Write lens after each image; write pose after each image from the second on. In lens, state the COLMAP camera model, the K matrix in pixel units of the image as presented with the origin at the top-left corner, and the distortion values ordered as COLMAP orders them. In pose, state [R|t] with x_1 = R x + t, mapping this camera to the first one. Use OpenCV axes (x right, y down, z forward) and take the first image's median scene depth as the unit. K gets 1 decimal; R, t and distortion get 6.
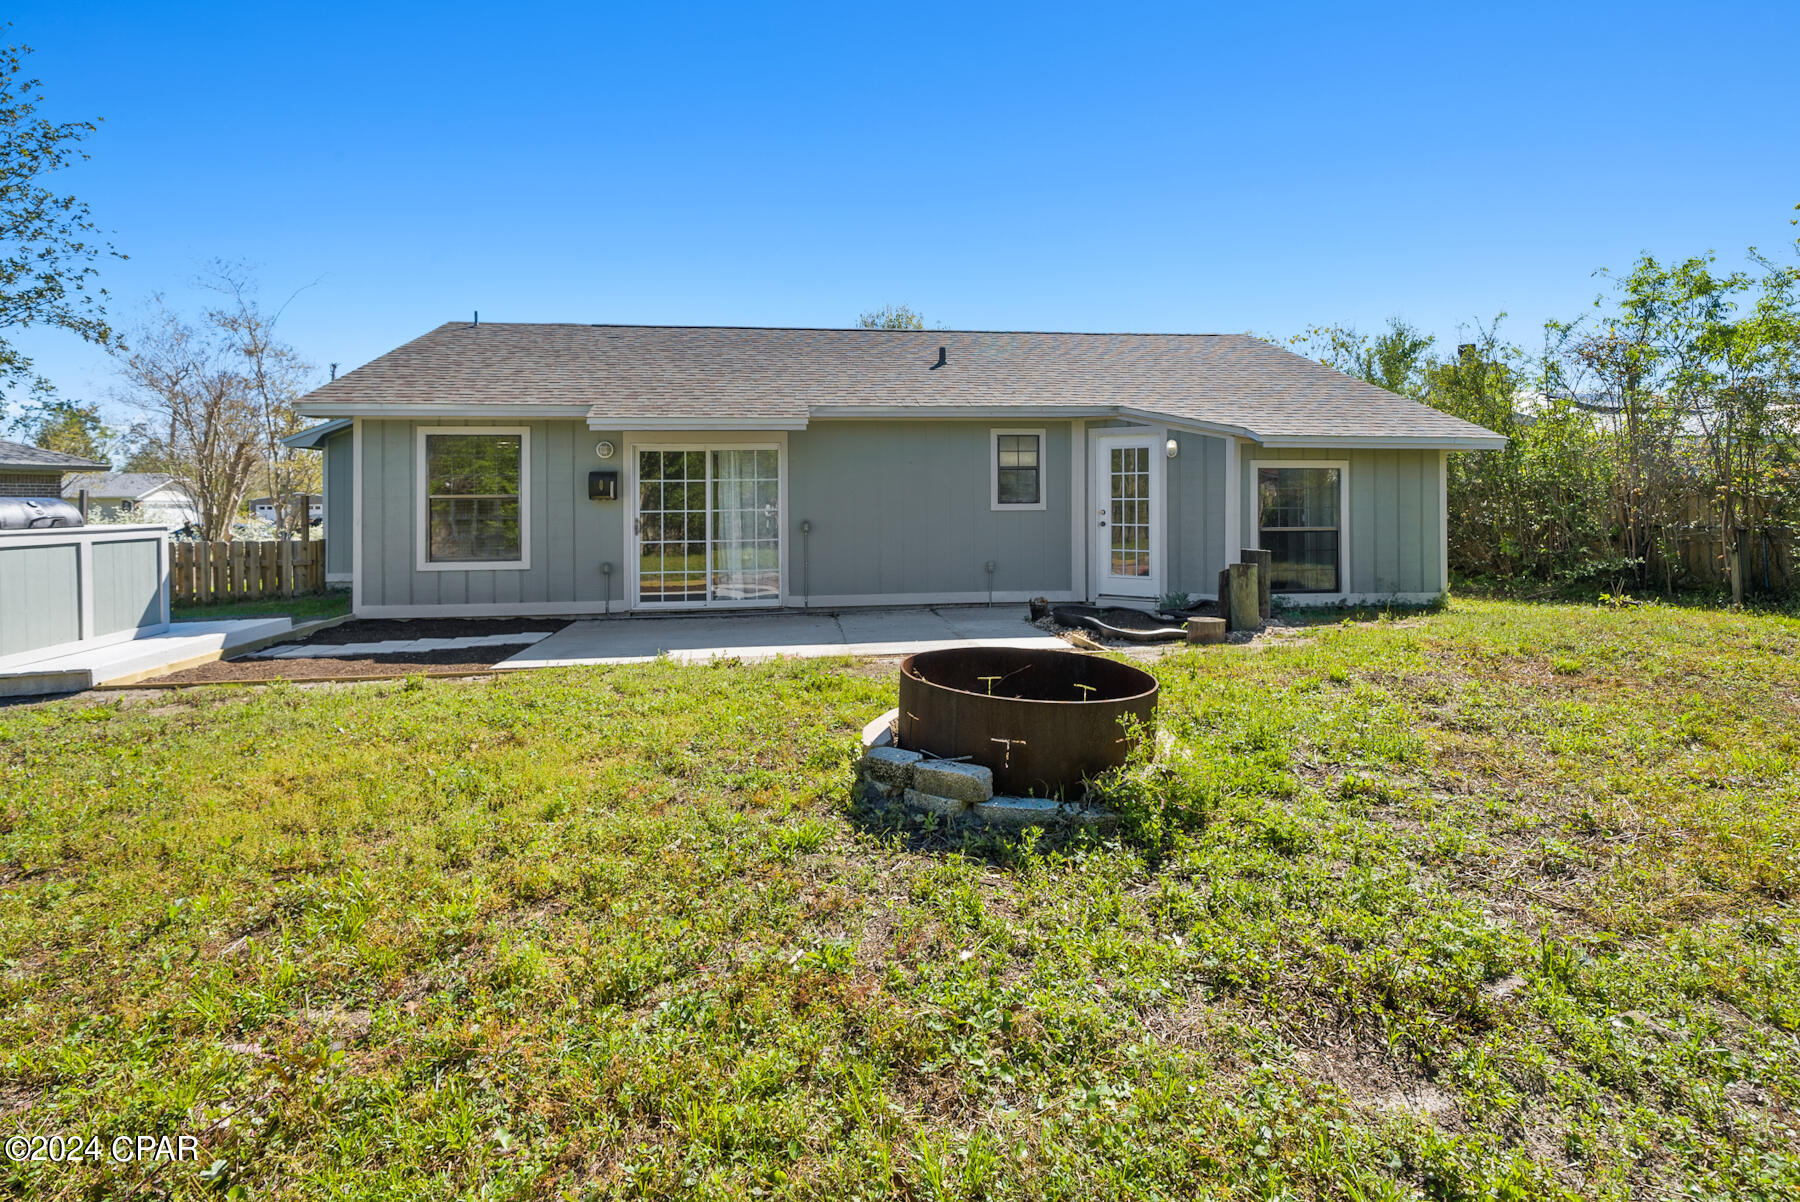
lens RADIAL K [[818.2, 0, 899.8], [0, 818.2, 517.8], [0, 0, 1]] dist [-0.001860, -0.000751]
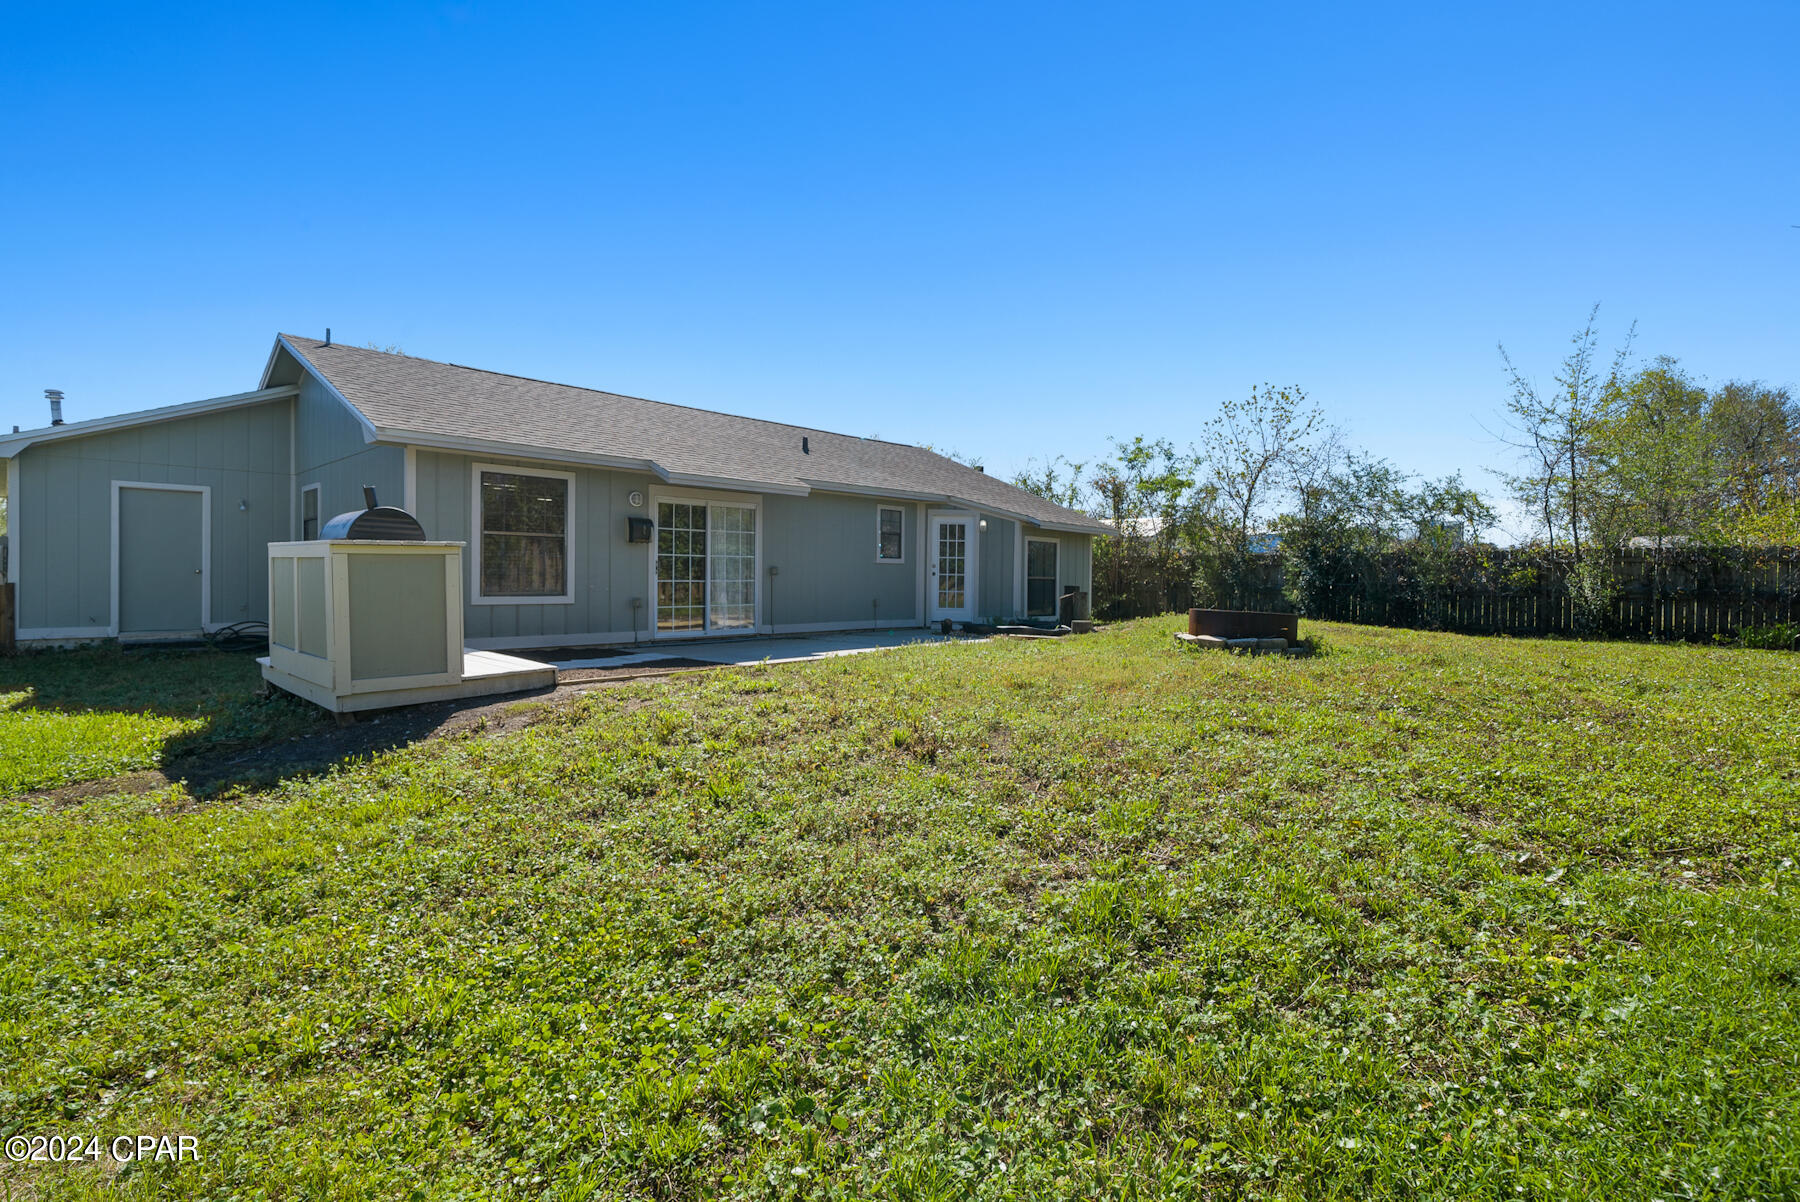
lens RADIAL K [[818.2, 0, 899.8], [0, 818.2, 599.7], [0, 0, 1]] dist [-0.001860, -0.000751]
pose [[0.772325, -0.000567, 0.635227, -0.783078], [-0.005208, 0.999960, 0.007226, 0.046170], [-0.635206, -0.008889, 0.772291, -0.113265]]
